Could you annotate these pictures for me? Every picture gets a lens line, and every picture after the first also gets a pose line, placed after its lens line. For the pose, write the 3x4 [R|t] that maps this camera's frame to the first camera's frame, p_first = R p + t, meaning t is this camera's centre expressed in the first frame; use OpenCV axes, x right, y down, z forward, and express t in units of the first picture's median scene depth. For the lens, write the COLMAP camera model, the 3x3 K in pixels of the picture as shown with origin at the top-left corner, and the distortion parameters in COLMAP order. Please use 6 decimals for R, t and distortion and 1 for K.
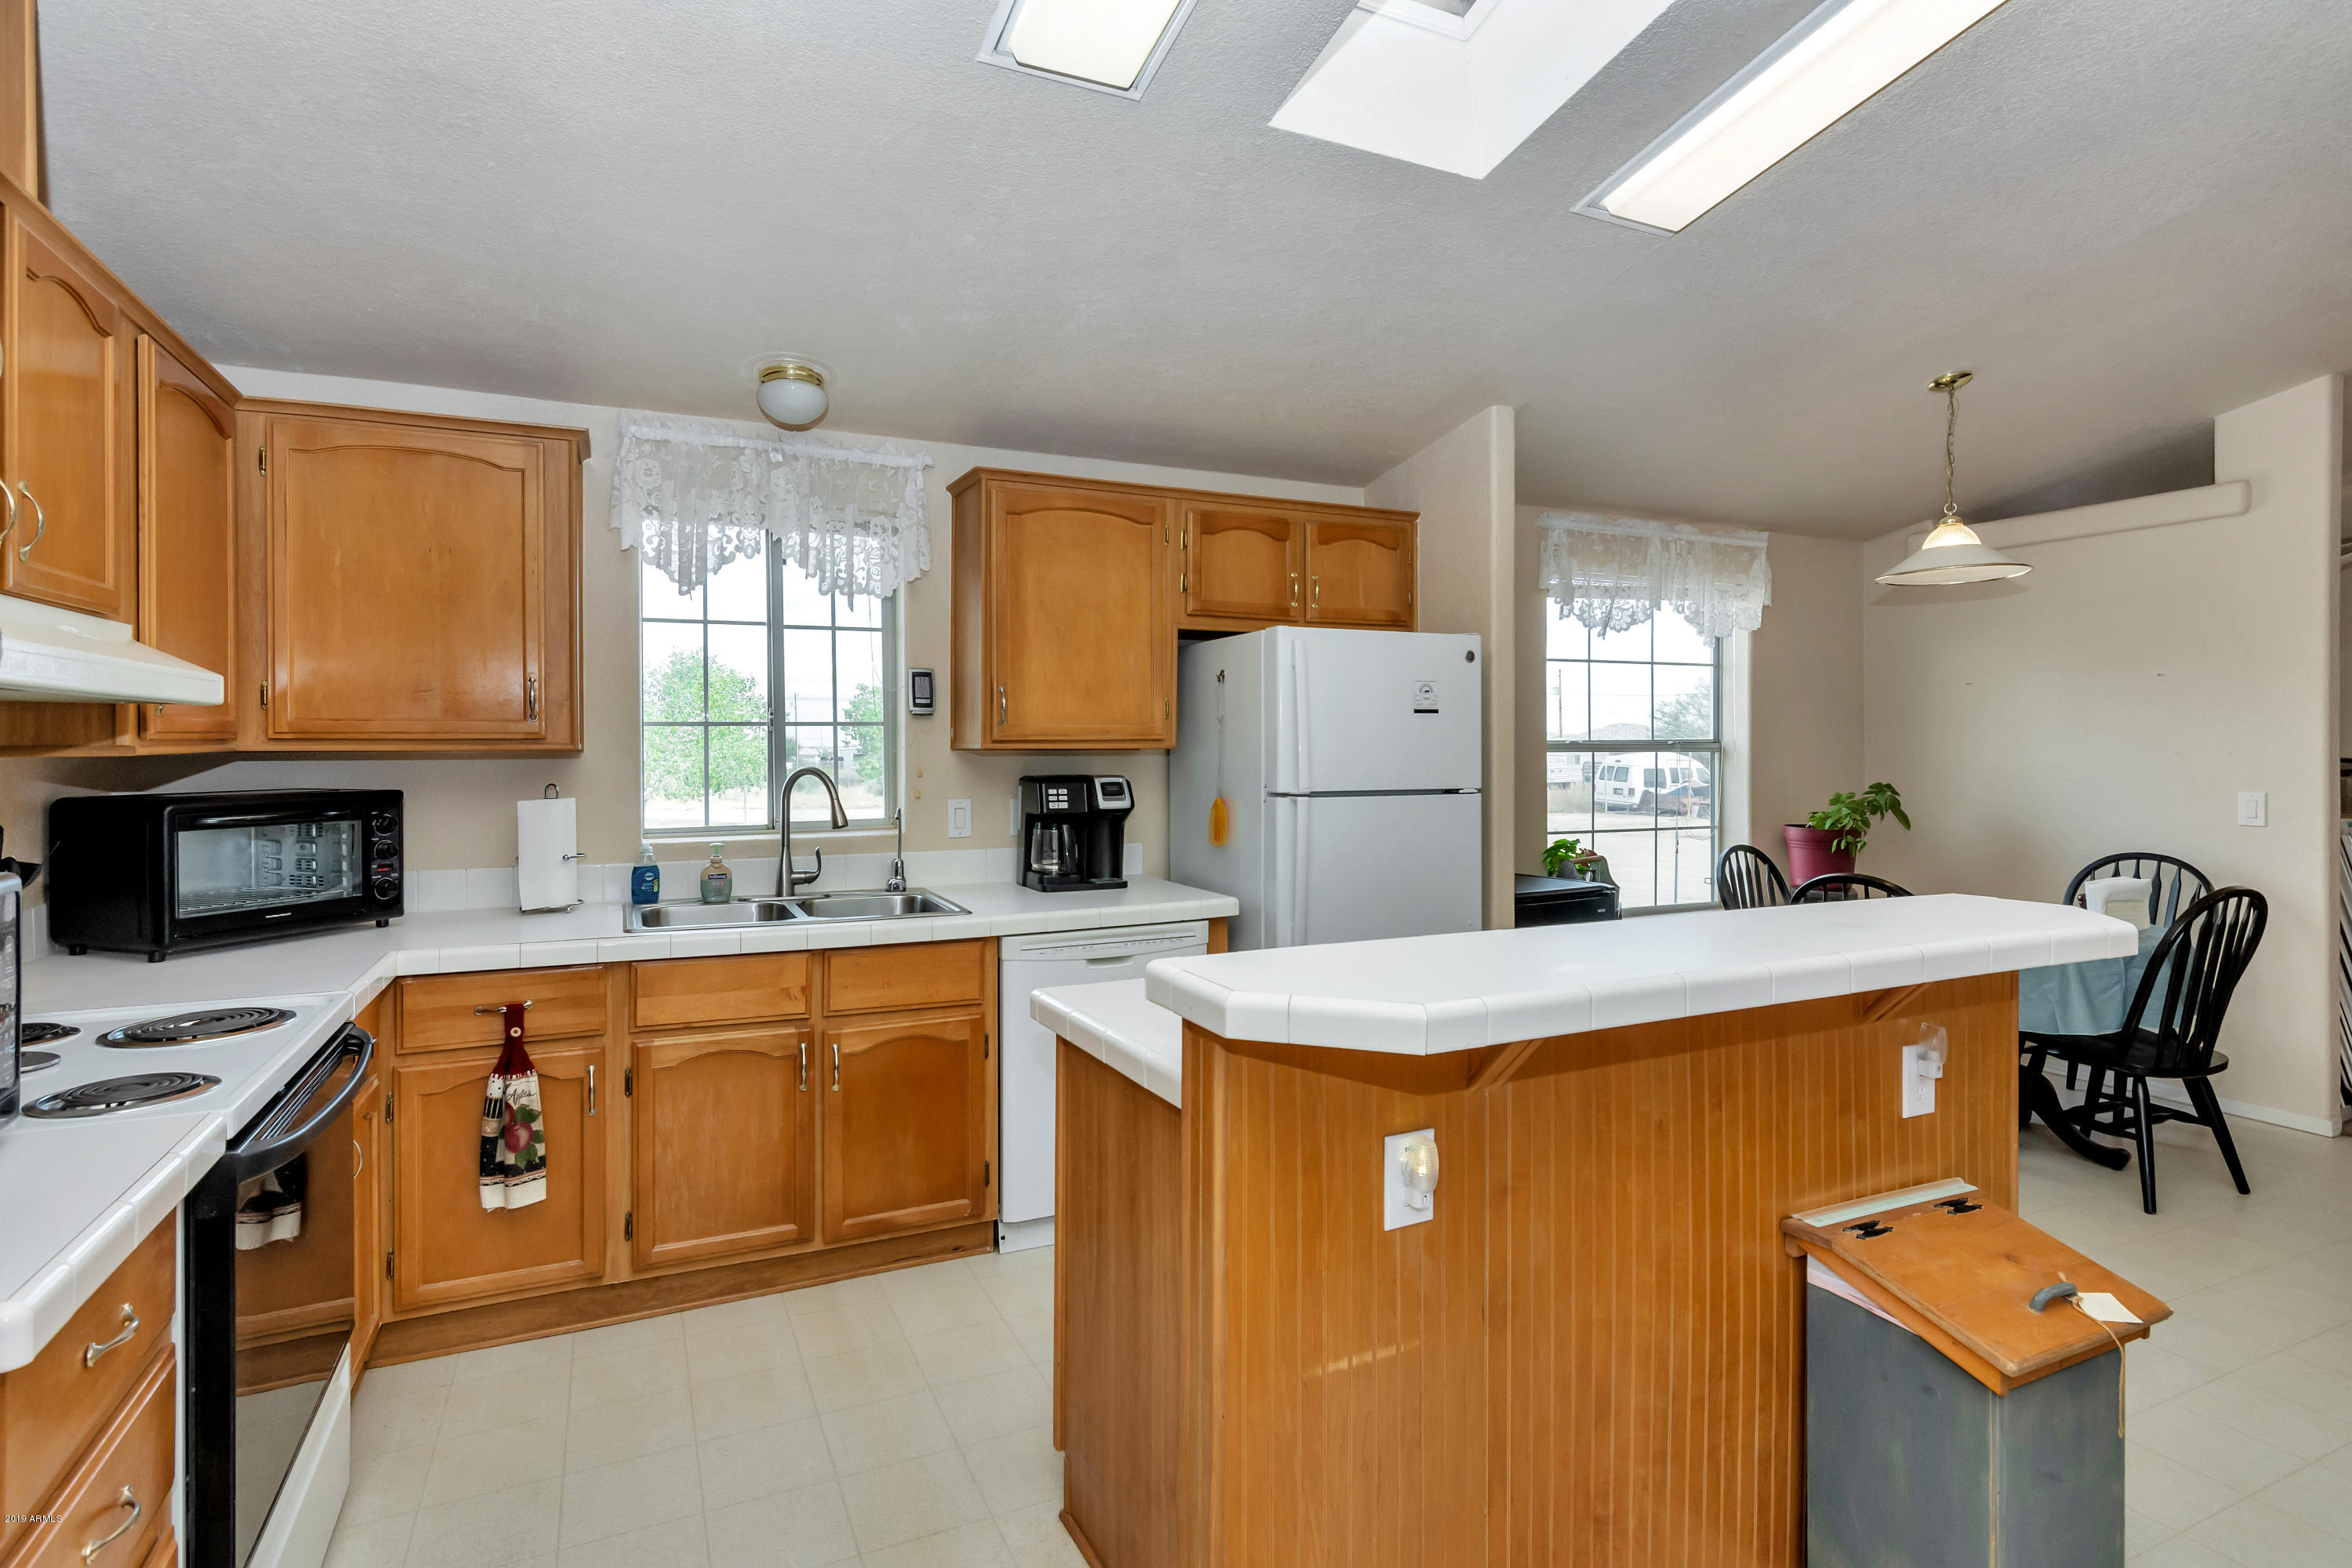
lens RADIAL K [[1181.5, 0, 1175.4], [0, 1181.5, 754.6], [0, 0, 1]] dist [-0.000656, -0.000253]
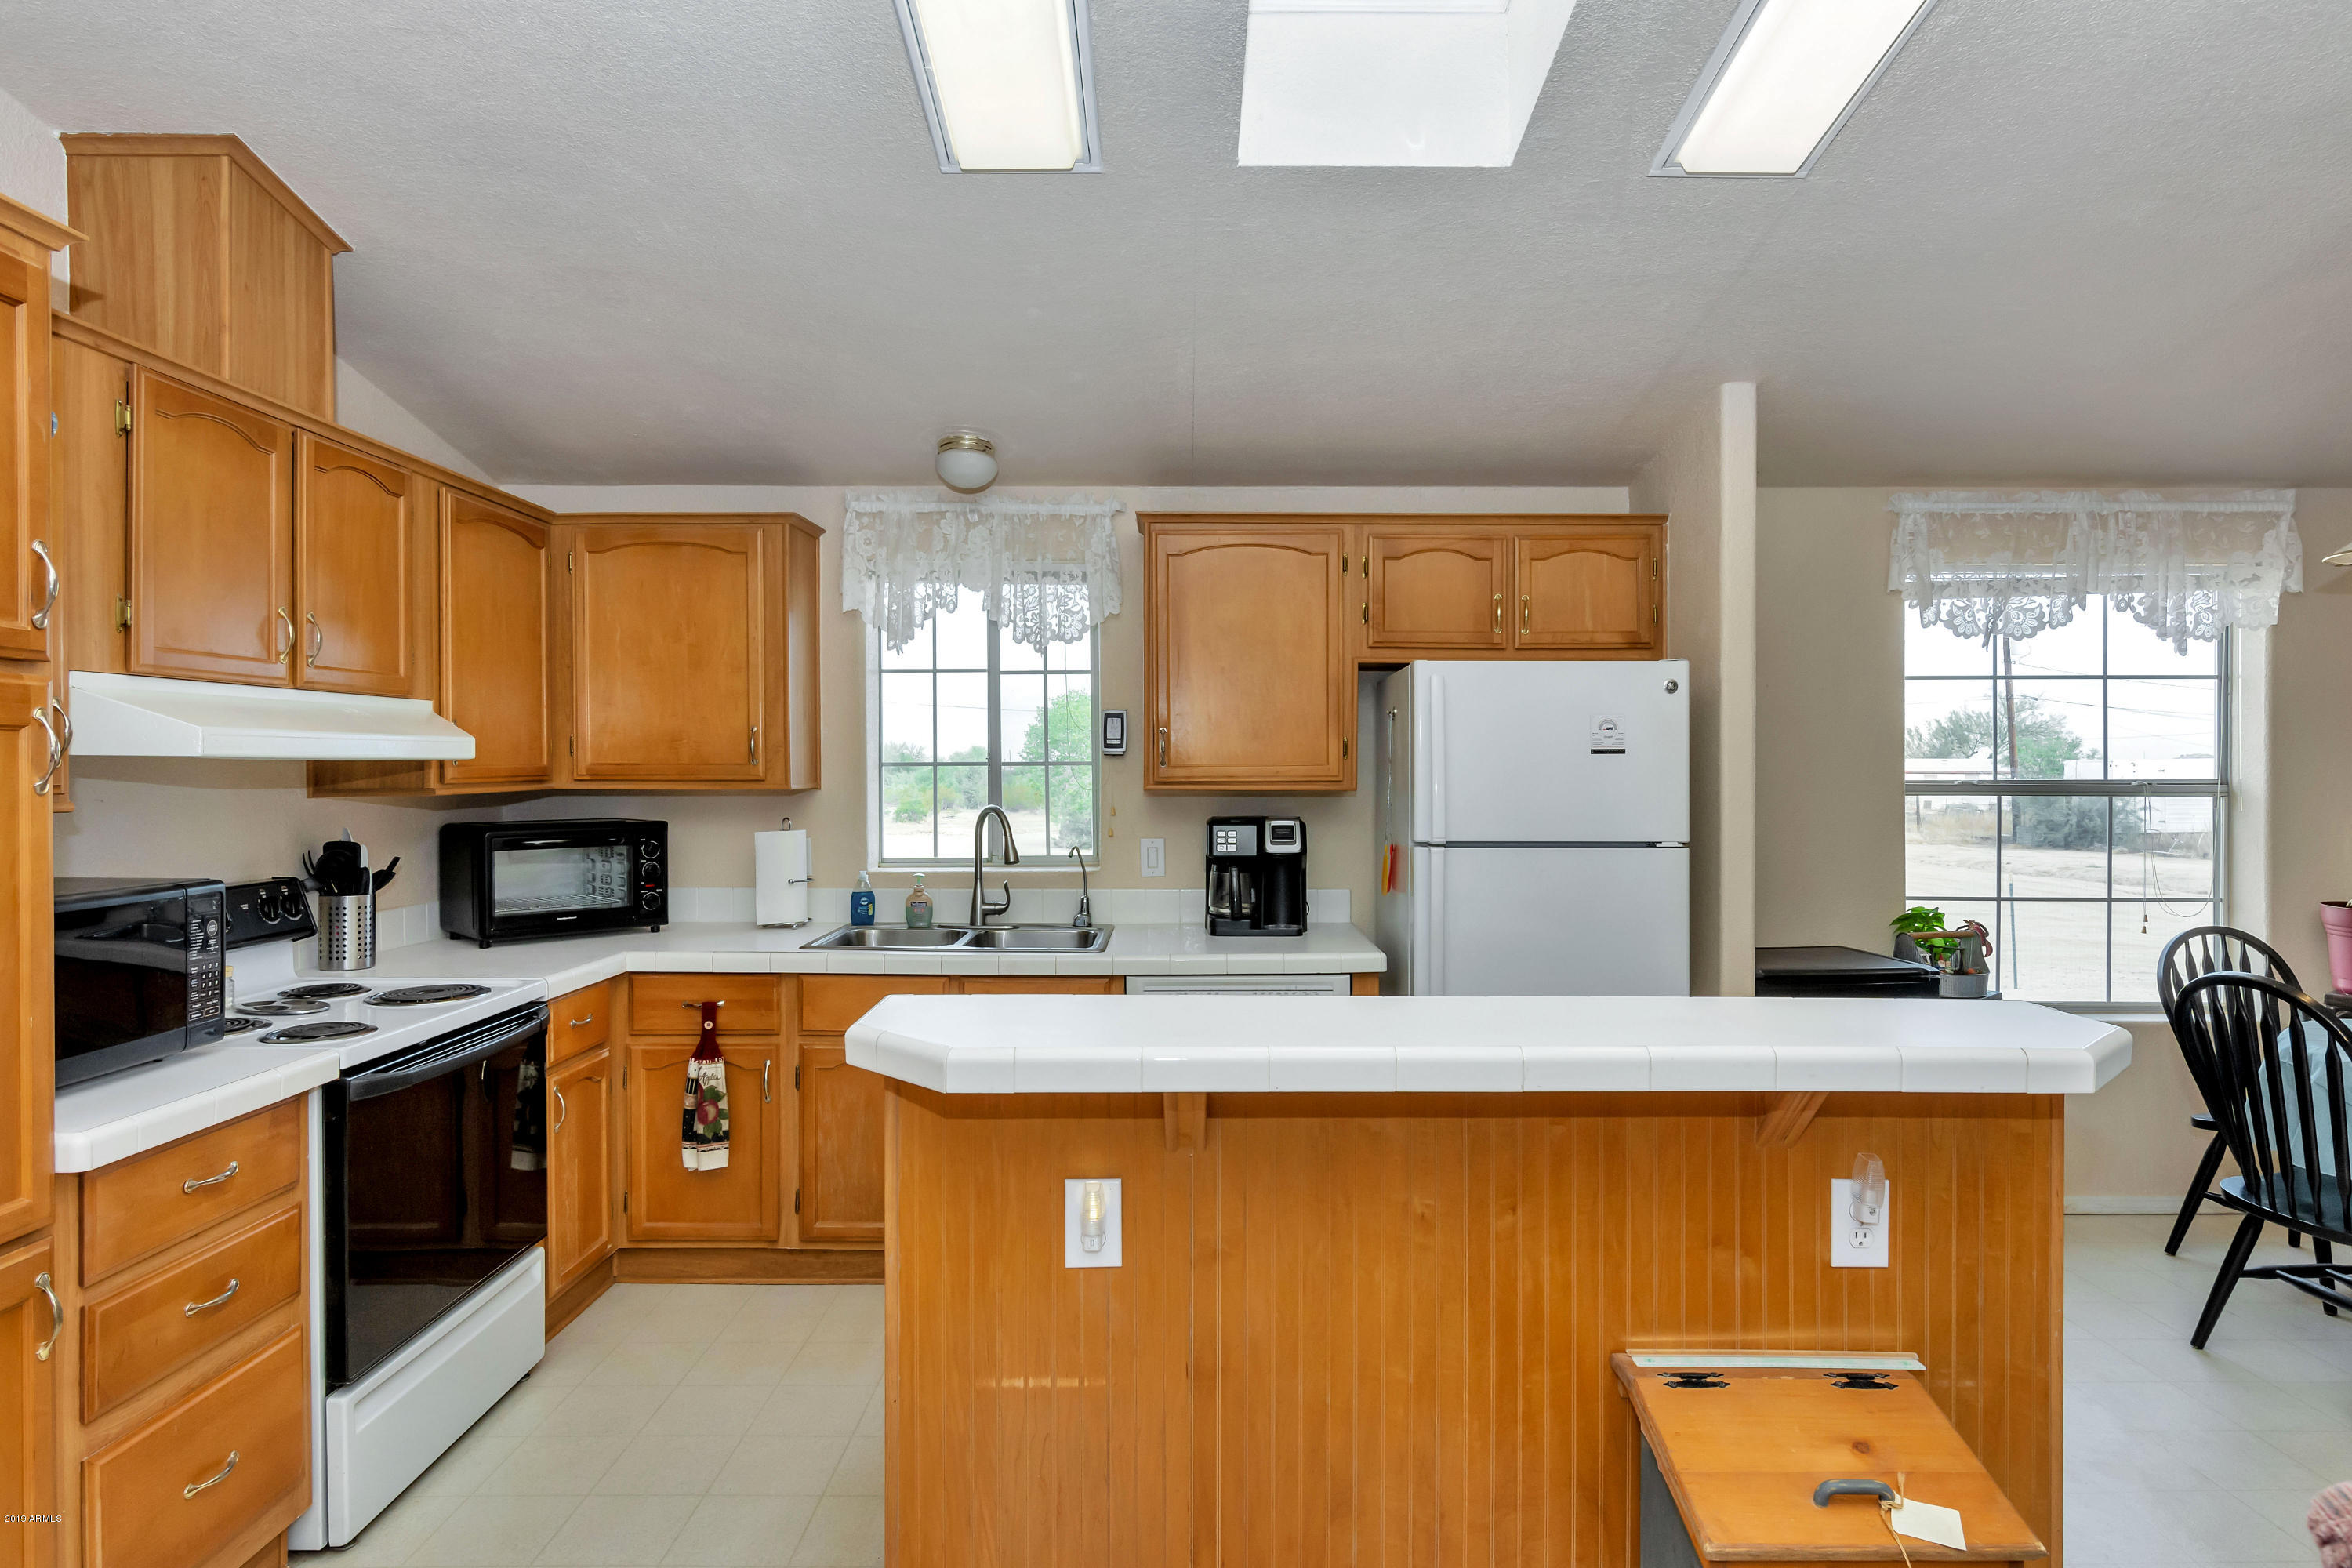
lens RADIAL K [[1327.5, 0, 1176.0], [0, 1327.5, 784.0], [0, 0, 1]] dist [-0.000491, -0.000094]
pose [[0.903372, 0.008208, -0.428779, 0.365896], [-0.006143, 0.999962, 0.006200, -0.018180], [0.428814, -0.002967, 0.903388, -0.014731]]
